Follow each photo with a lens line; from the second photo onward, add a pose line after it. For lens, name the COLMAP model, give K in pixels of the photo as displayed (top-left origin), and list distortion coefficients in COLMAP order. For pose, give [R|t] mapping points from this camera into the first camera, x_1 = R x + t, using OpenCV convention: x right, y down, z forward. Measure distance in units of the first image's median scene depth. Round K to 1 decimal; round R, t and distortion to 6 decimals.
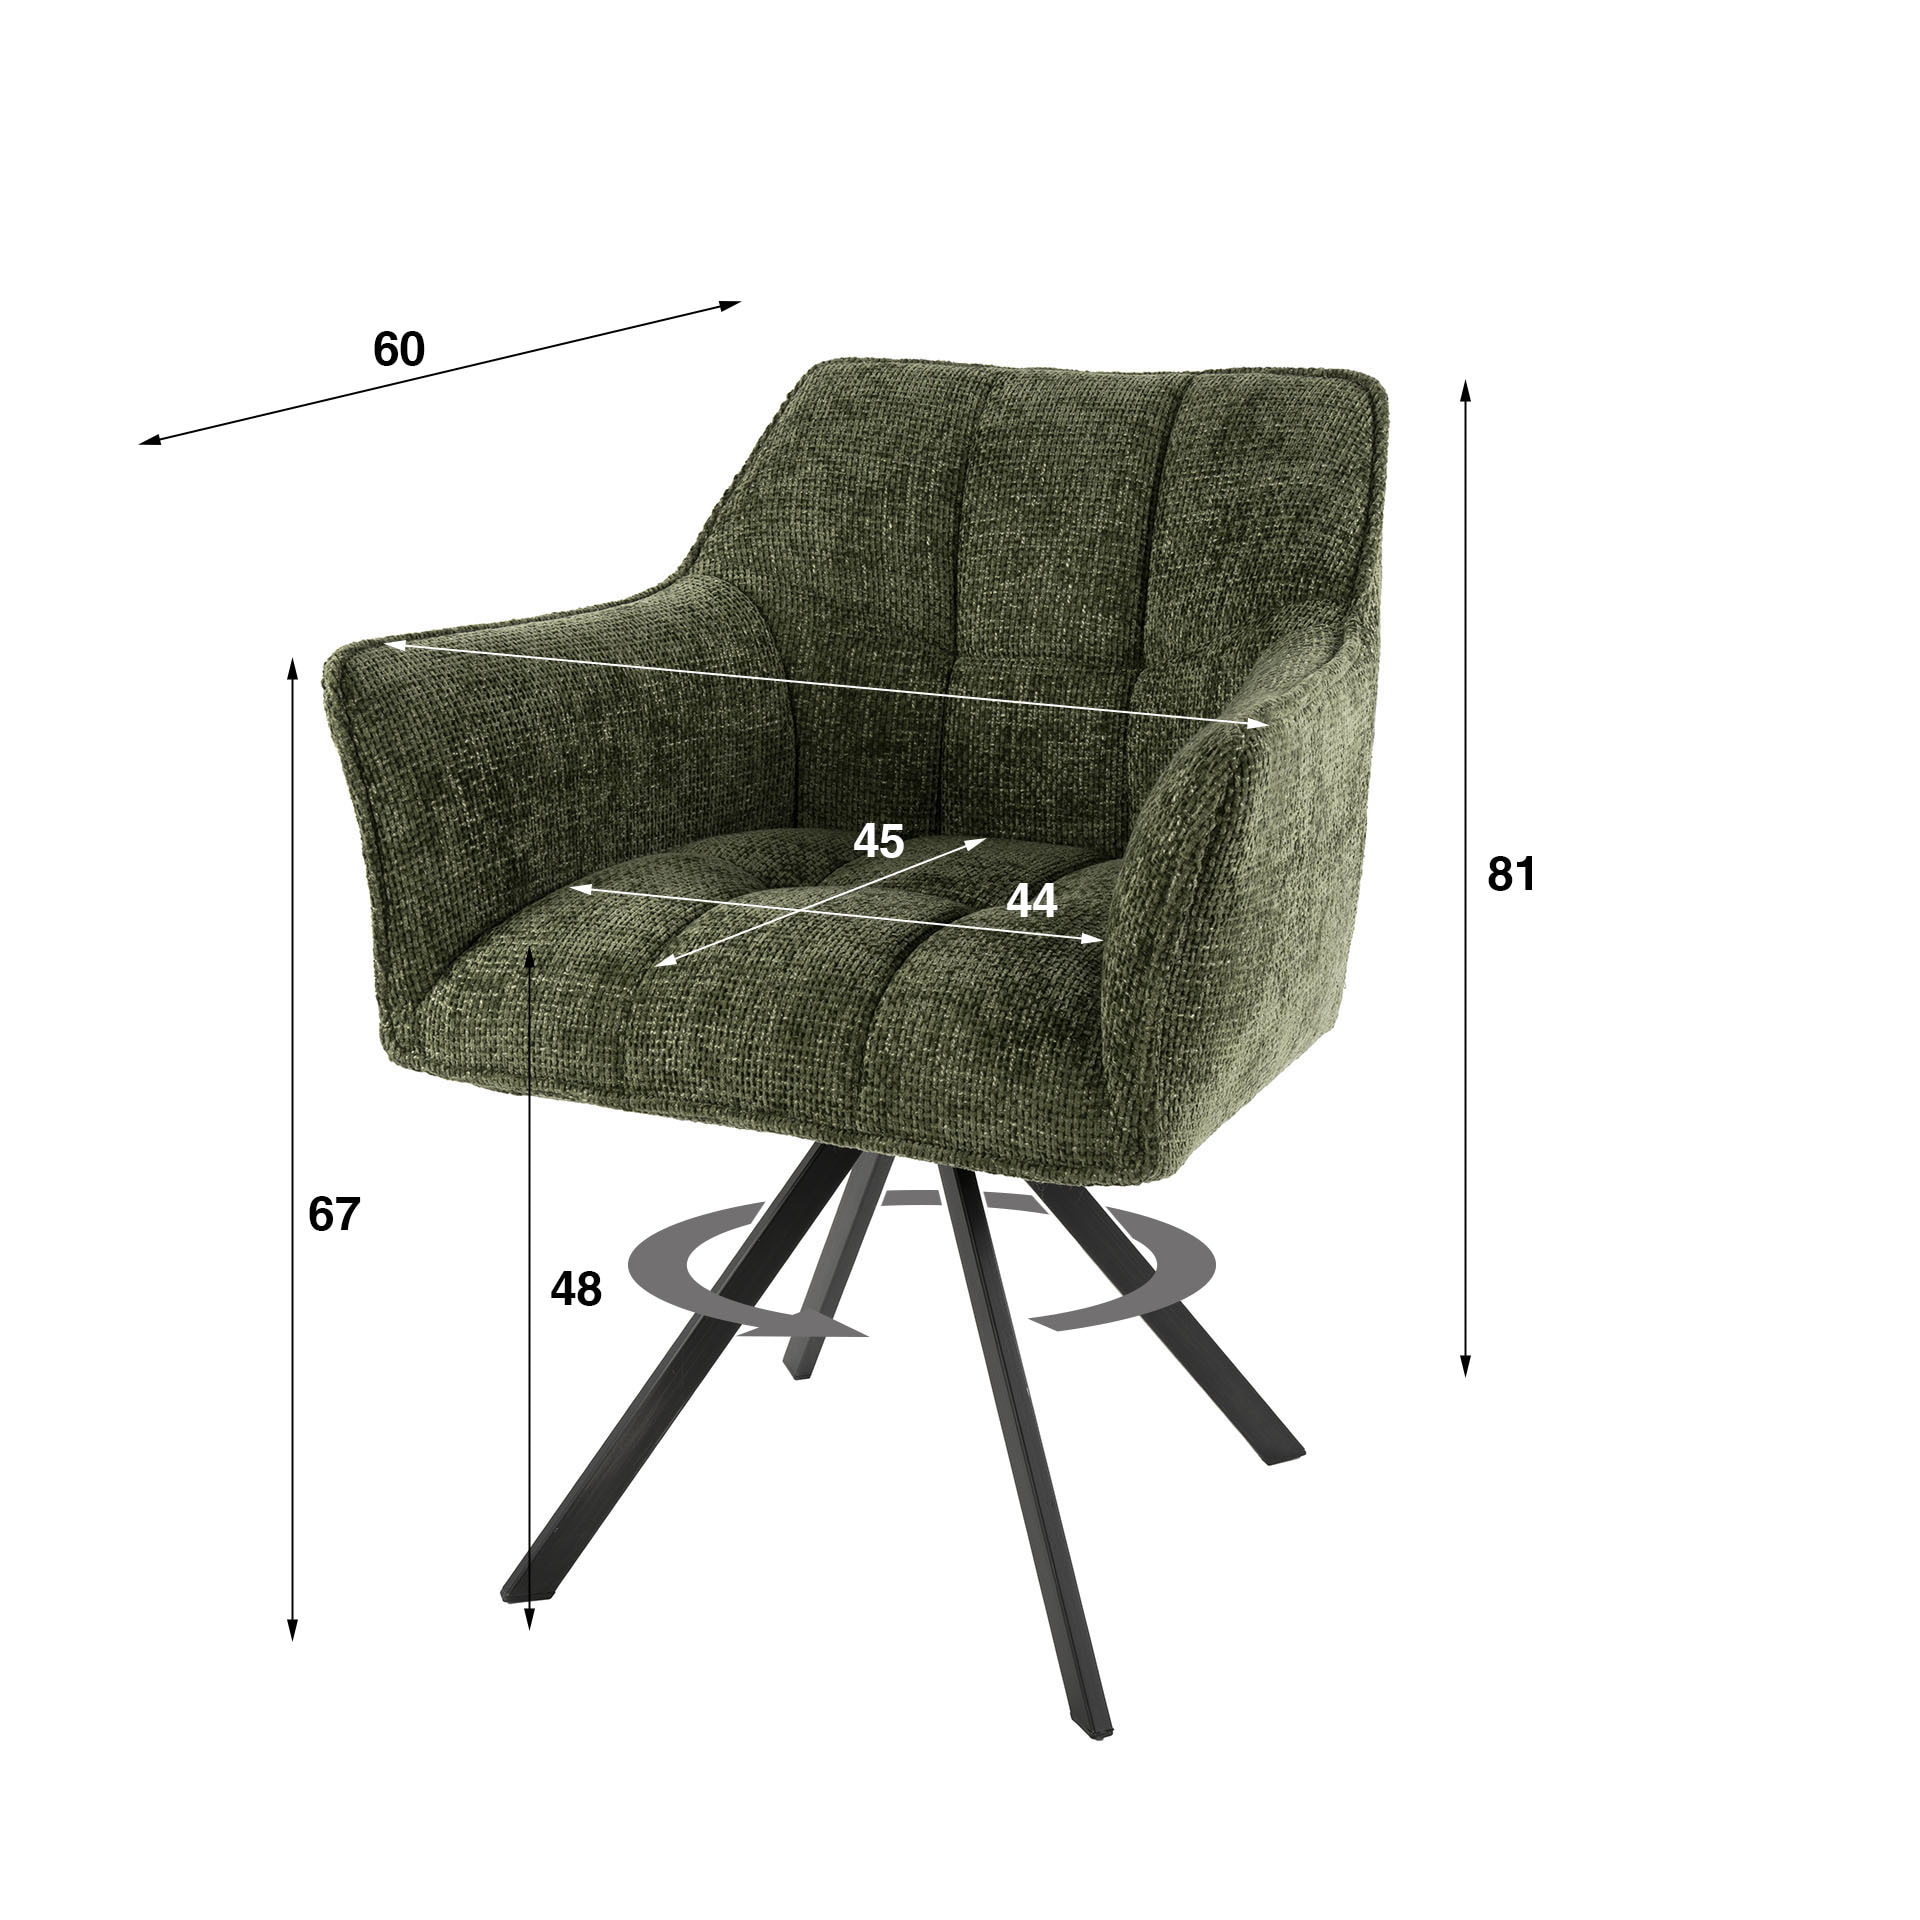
lens RADIAL K [[2814.7, 0, 960.0], [0, 2814.7, 960.0], [0, 0, 1]] dist [-0.010964, -0.000978]
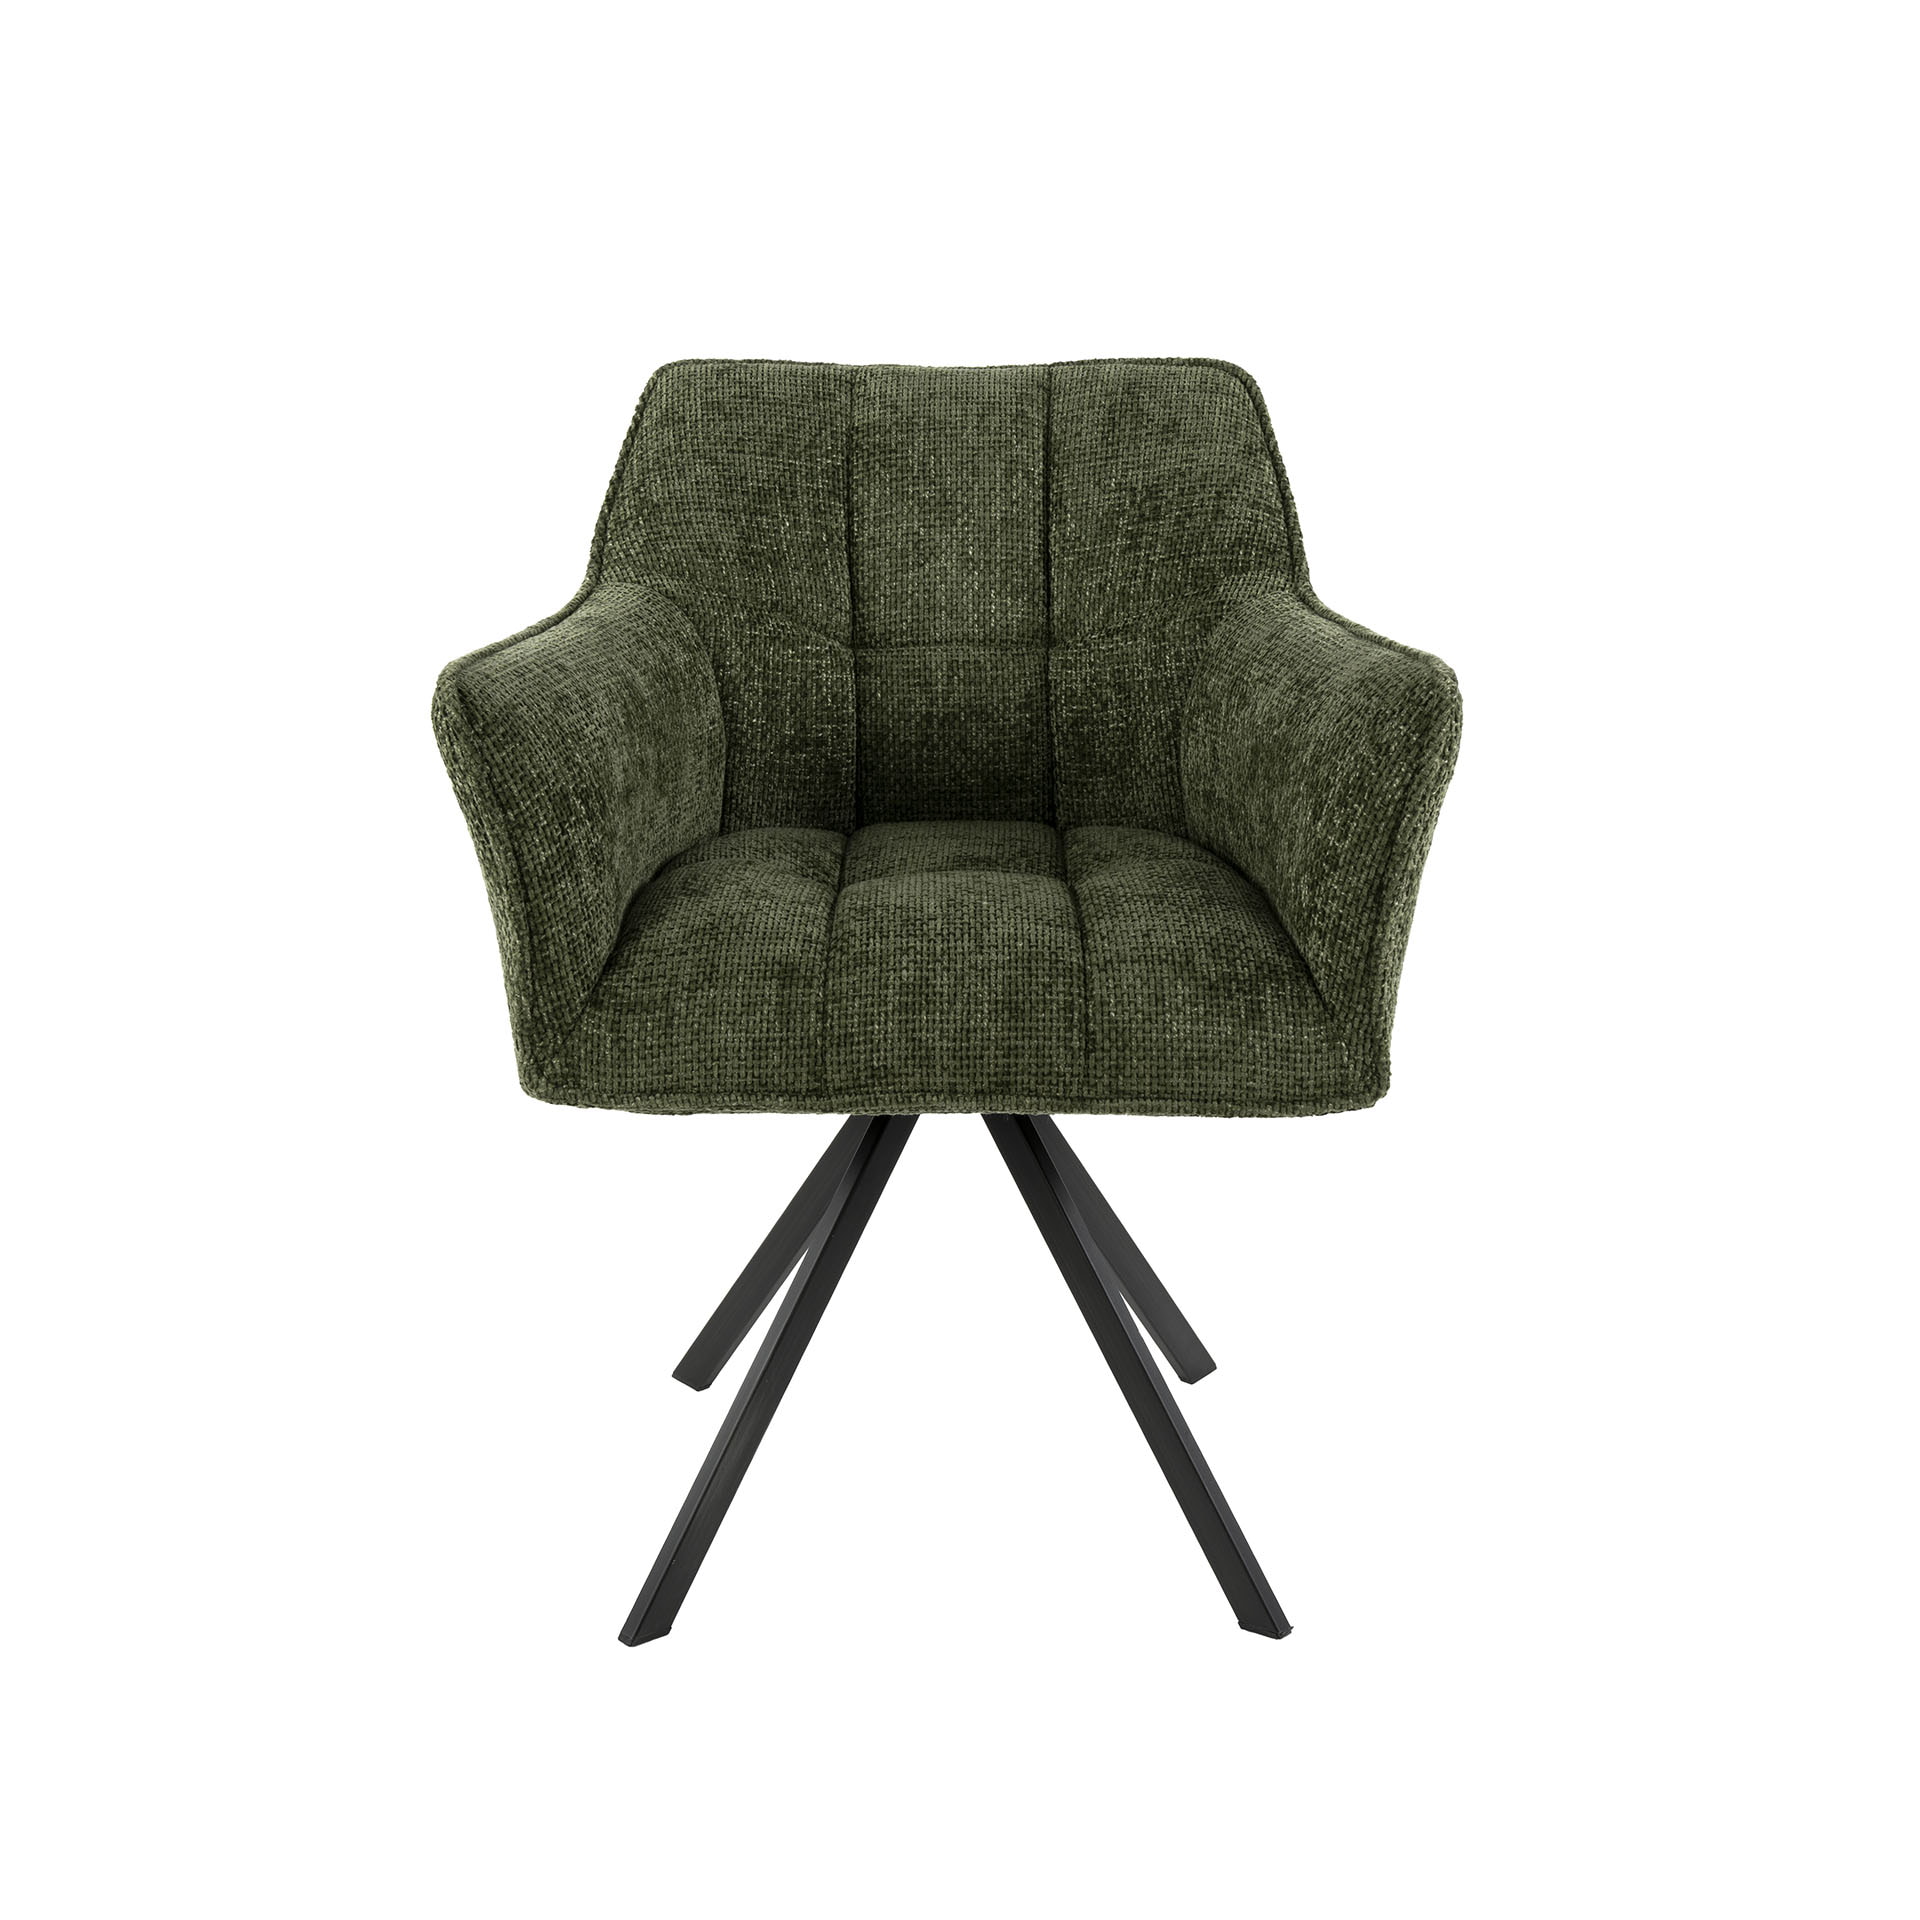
lens RADIAL K [[2814.7, 0, 960.0], [0, 2814.7, 960.0], [0, 0, 1]] dist [-0.010964, -0.000978]
pose [[0.902422, -0.110628, 0.416408, -0.470827], [0.112367, 0.993457, 0.020417, -0.014613], [-0.415942, 0.028365, 0.908949, 0.071548]]
